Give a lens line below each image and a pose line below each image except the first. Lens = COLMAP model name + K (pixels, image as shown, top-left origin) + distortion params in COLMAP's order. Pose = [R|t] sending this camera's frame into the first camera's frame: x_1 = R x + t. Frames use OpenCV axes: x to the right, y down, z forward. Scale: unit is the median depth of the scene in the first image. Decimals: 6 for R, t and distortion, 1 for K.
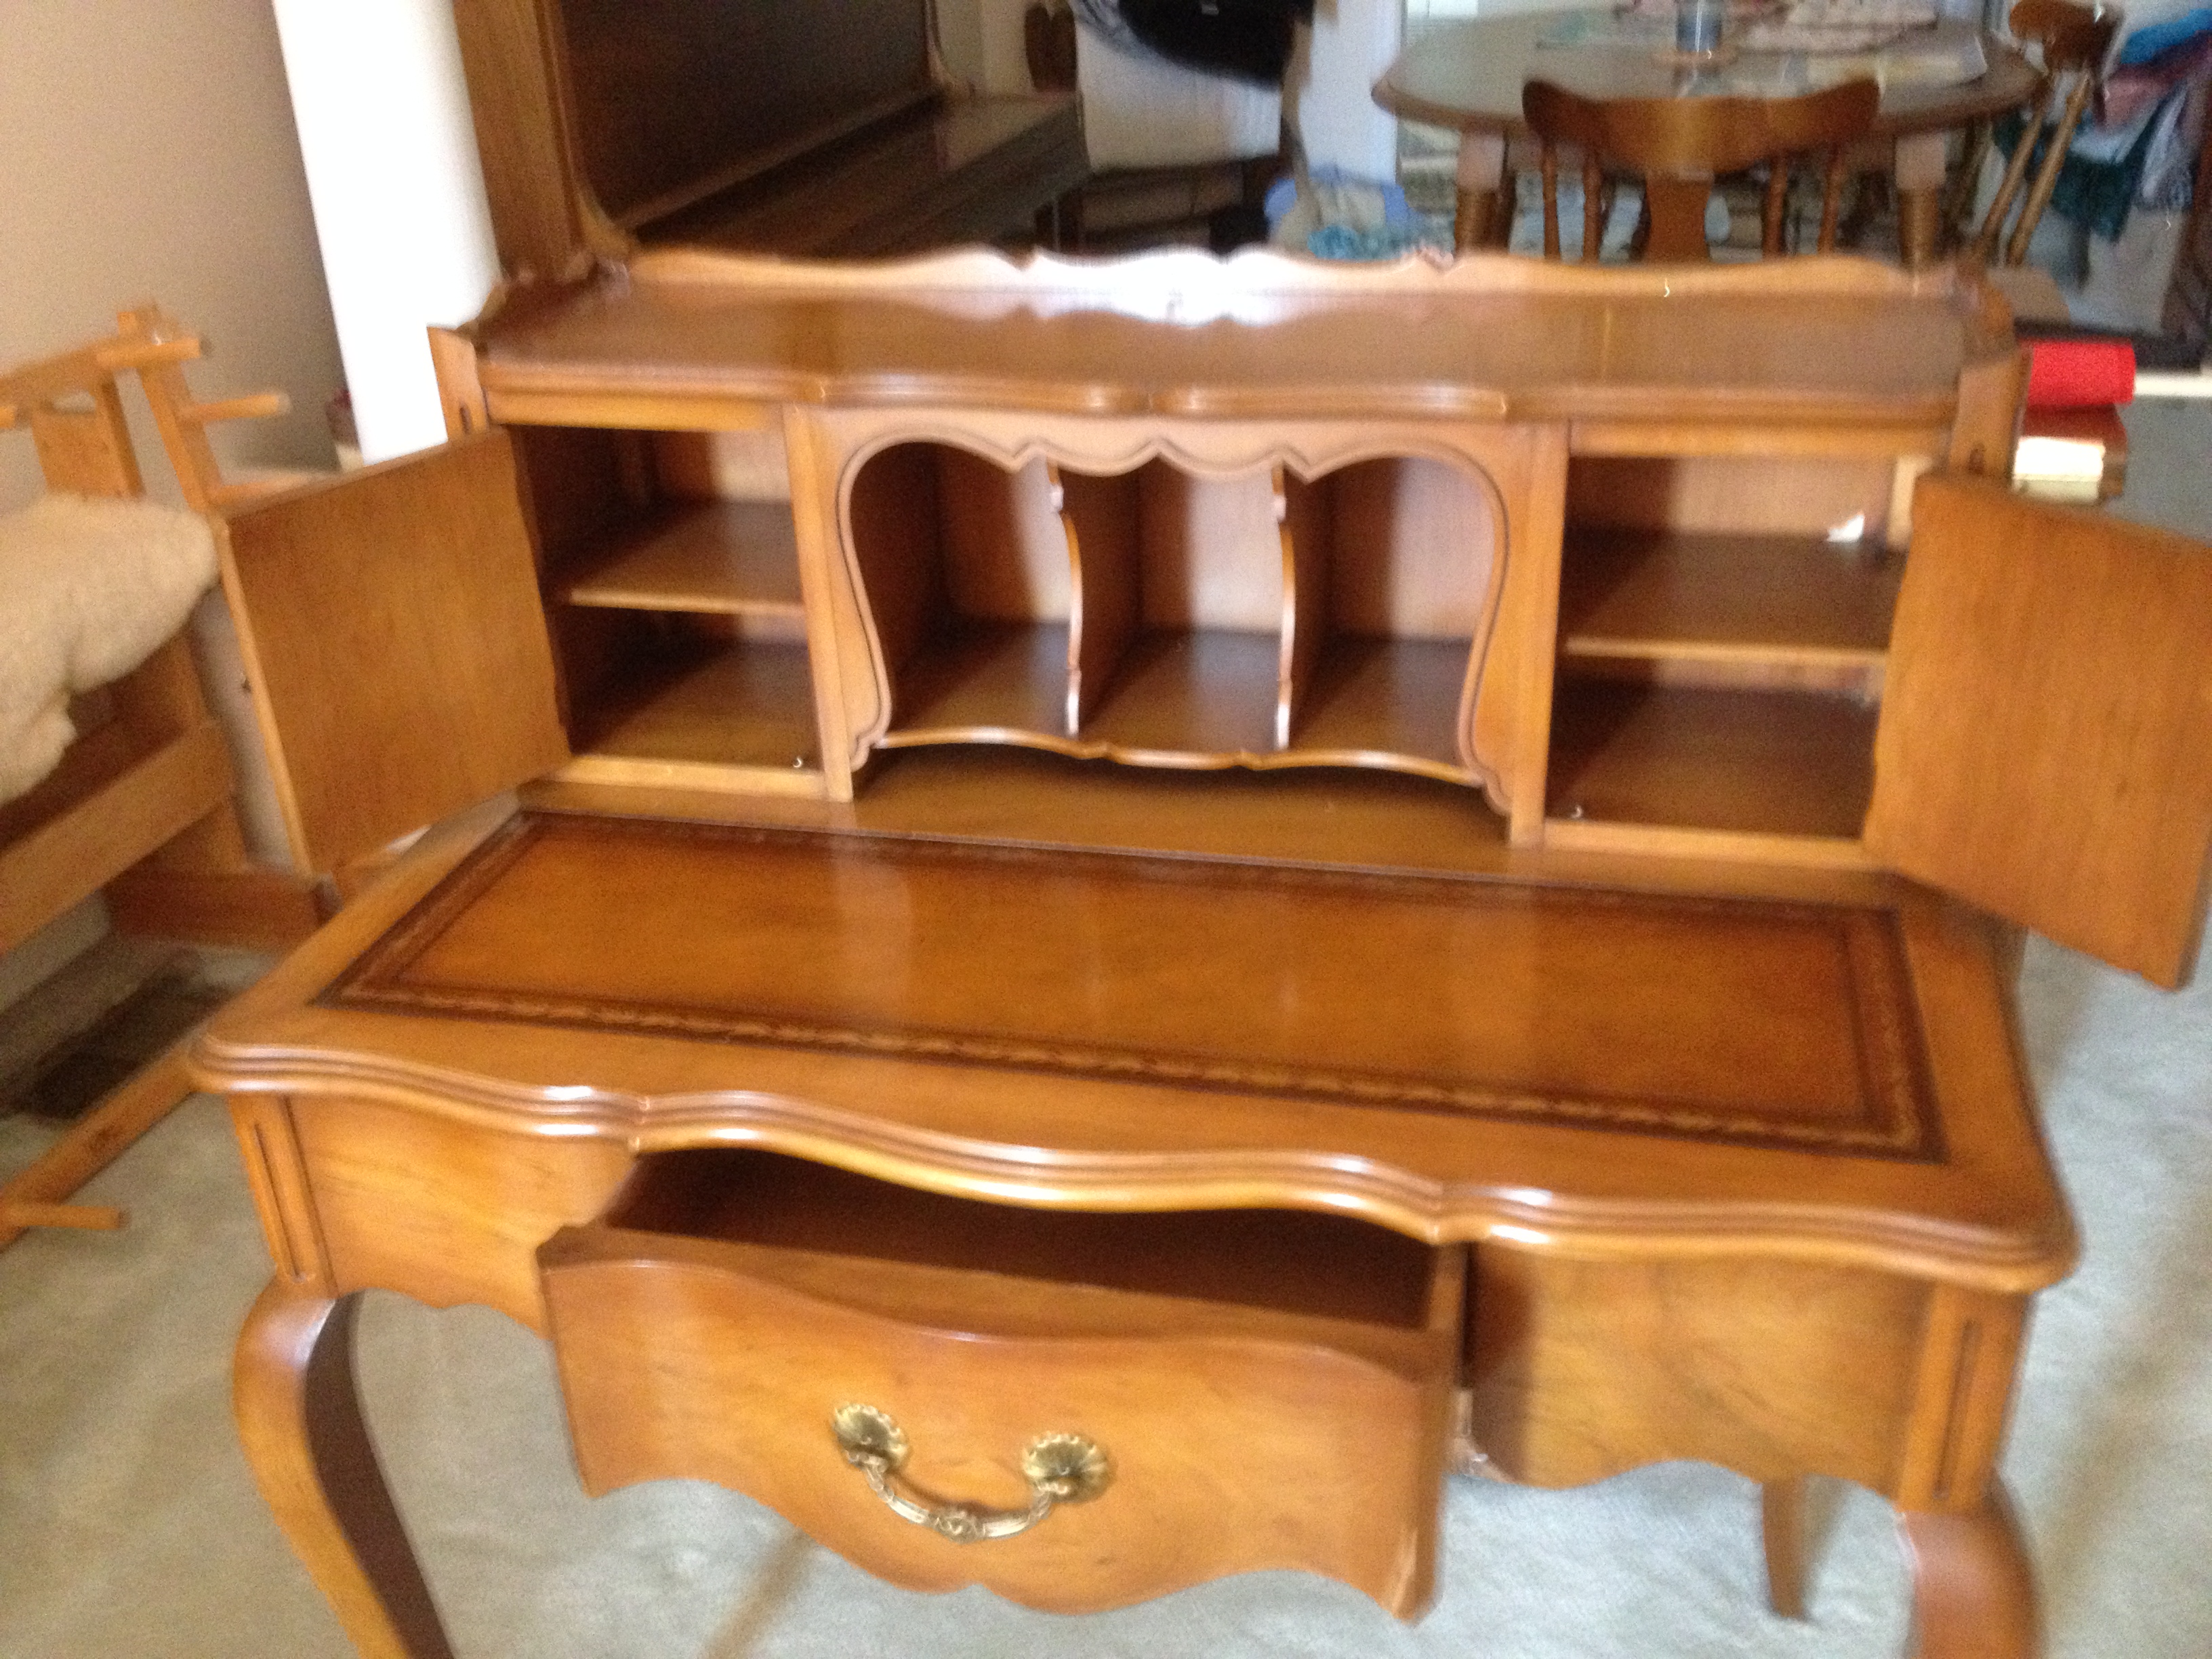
lens RADIAL K [[2104.1, 0, 1106.0], [0, 2104.1, 829.5], [0, 0, 1]] dist [0.001985, -0.002322]
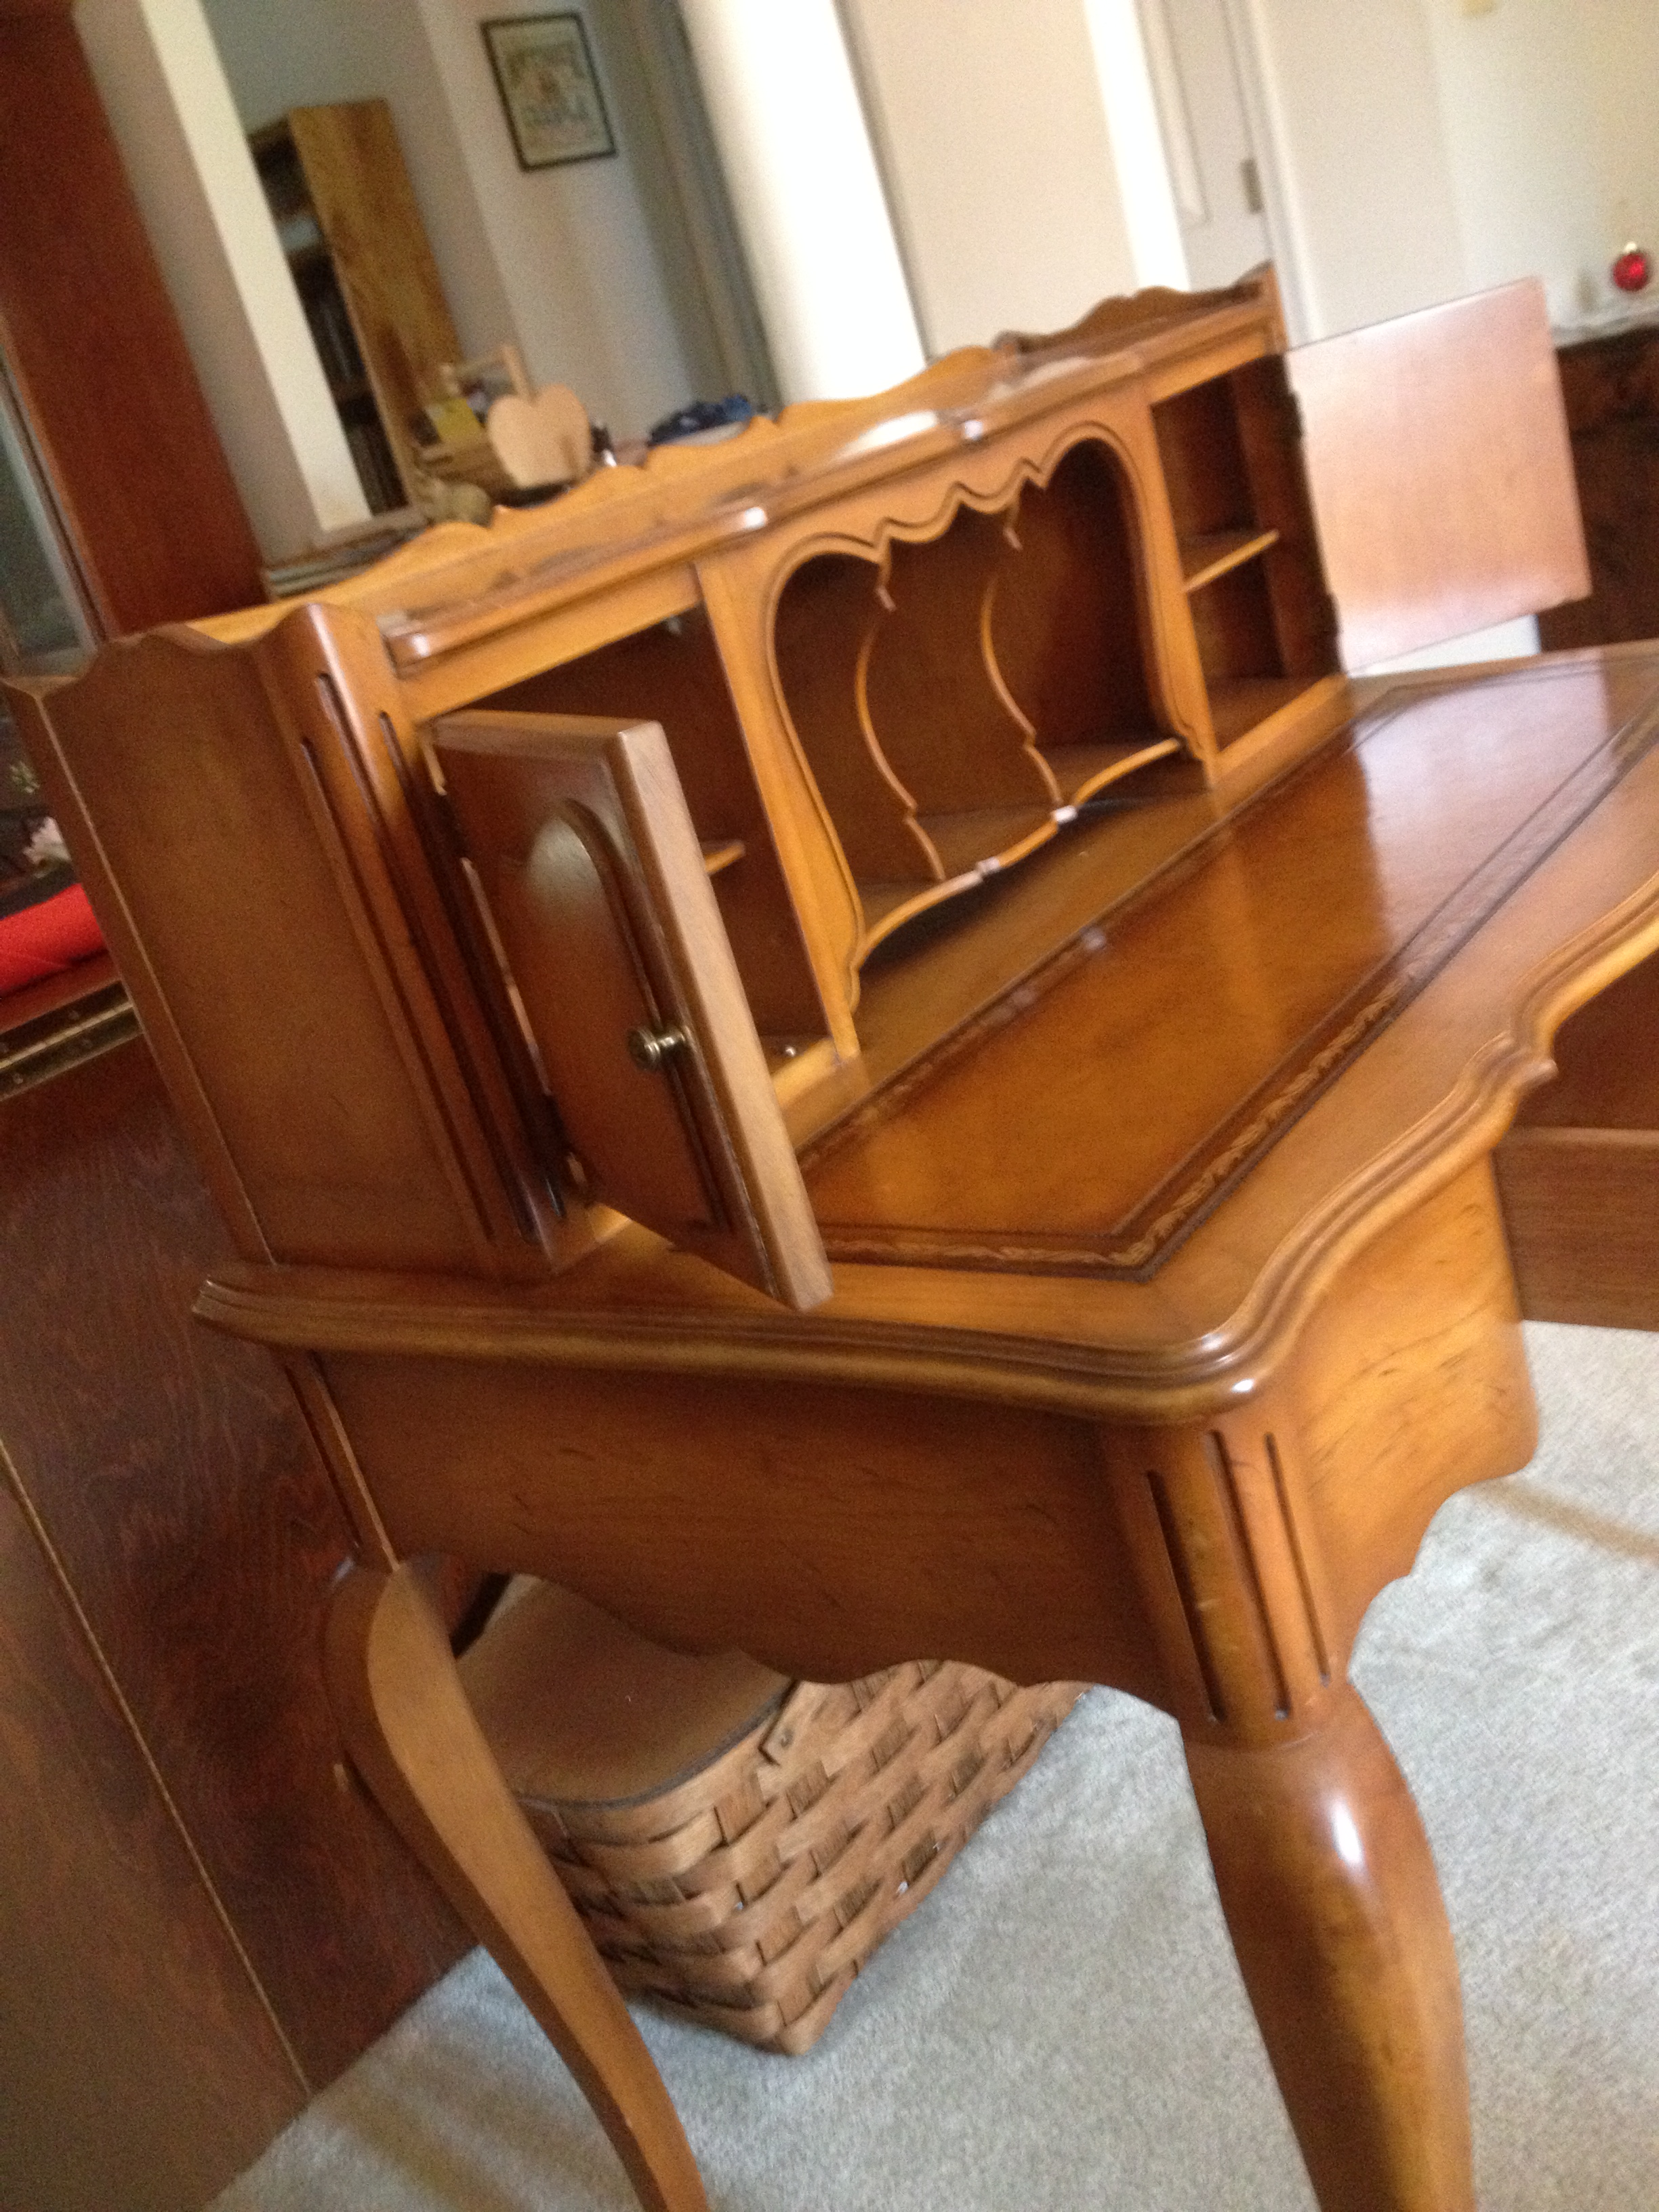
lens RADIAL K [[2104.1, 0, 829.5], [0, 2104.1, 1106.0], [0, 0, 1]] dist [0.001985, -0.002322]
pose [[0.403888, -0.395595, 0.824851, -0.867805], [0.634331, 0.770801, 0.059073, -0.057229], [-0.659165, 0.499370, 0.562256, 0.613707]]
